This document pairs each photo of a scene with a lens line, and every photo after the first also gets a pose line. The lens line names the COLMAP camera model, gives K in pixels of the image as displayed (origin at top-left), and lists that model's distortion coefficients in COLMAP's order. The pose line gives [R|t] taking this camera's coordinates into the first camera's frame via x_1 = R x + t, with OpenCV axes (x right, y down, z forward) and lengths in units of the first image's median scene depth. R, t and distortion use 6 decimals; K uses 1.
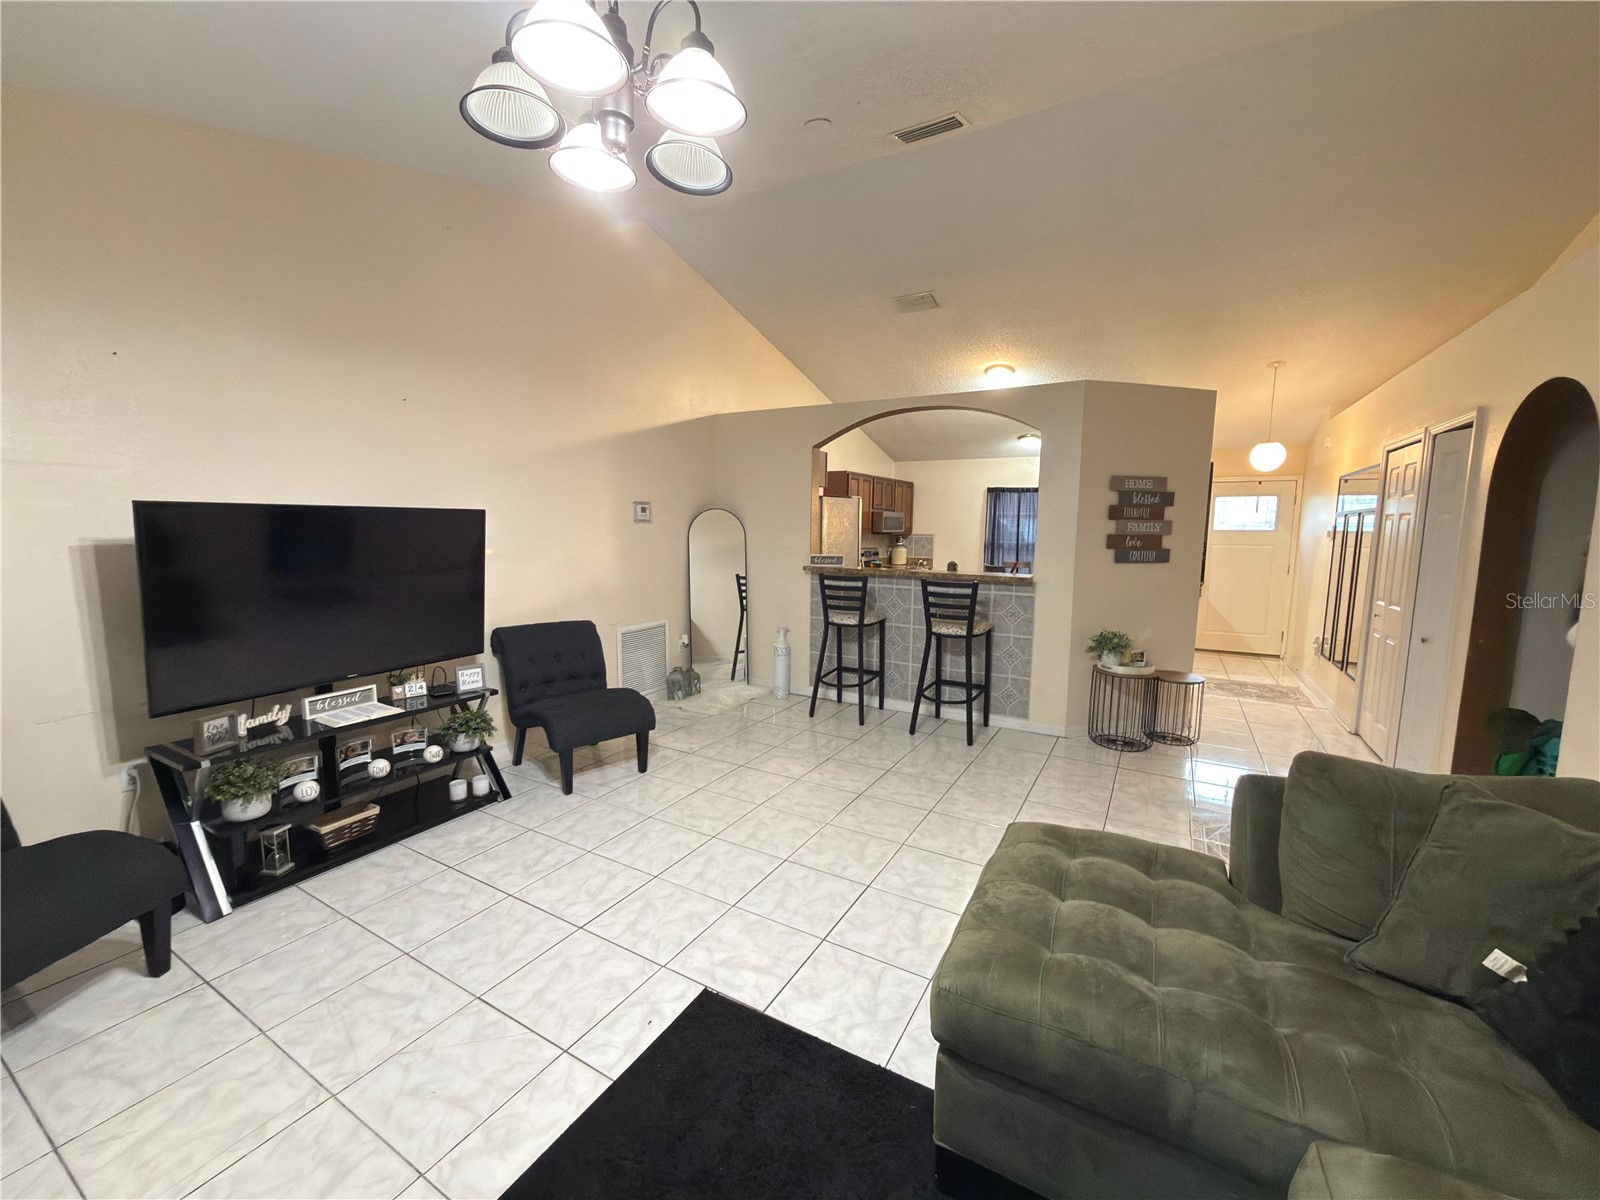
lens RADIAL K [[638.5, 0, 800.0], [0, 638.5, 600.0], [0, 0, 1]] dist [-0.004845, -0.000244]
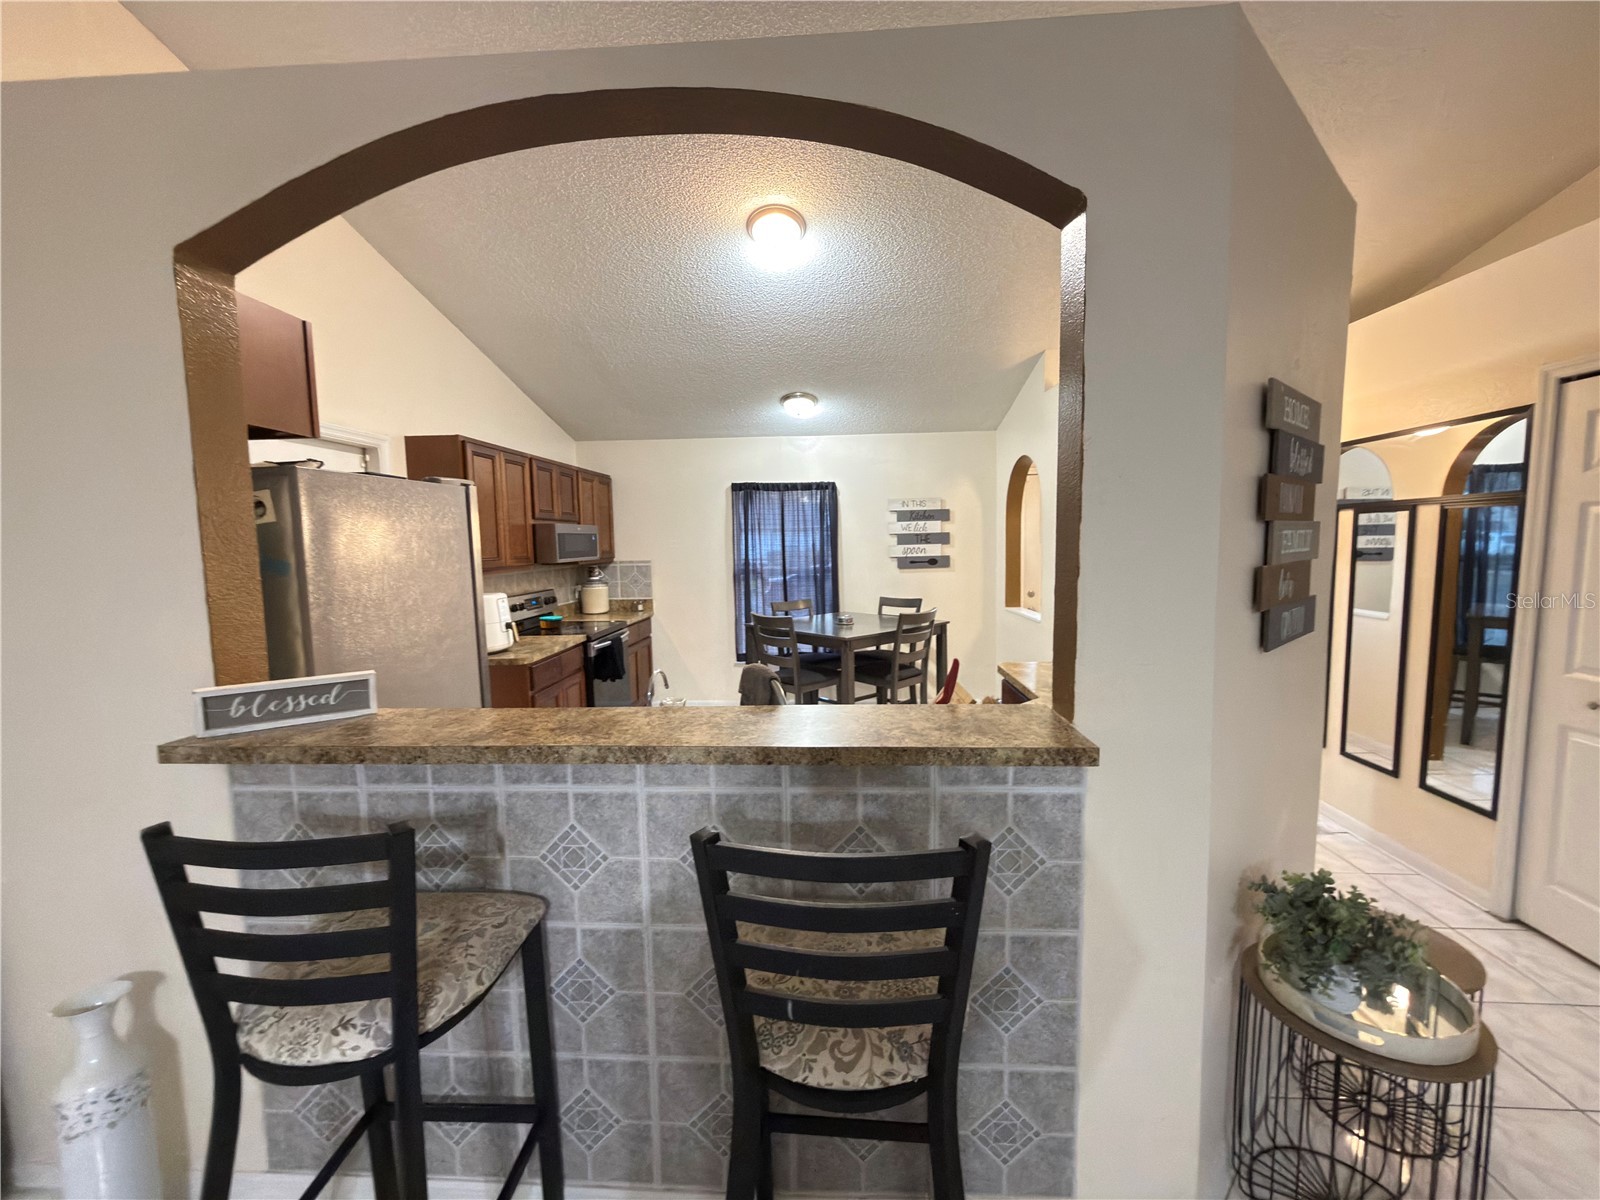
lens RADIAL K [[638.5, 0, 800.0], [0, 638.5, 600.0], [0, 0, 1]] dist [-0.004845, -0.000244]
pose [[0.896112, -0.068973, 0.438436, 0.082105], [0.080451, 0.996729, -0.007632, -0.060020], [-0.436476, 0.042111, 0.898730, 0.478164]]
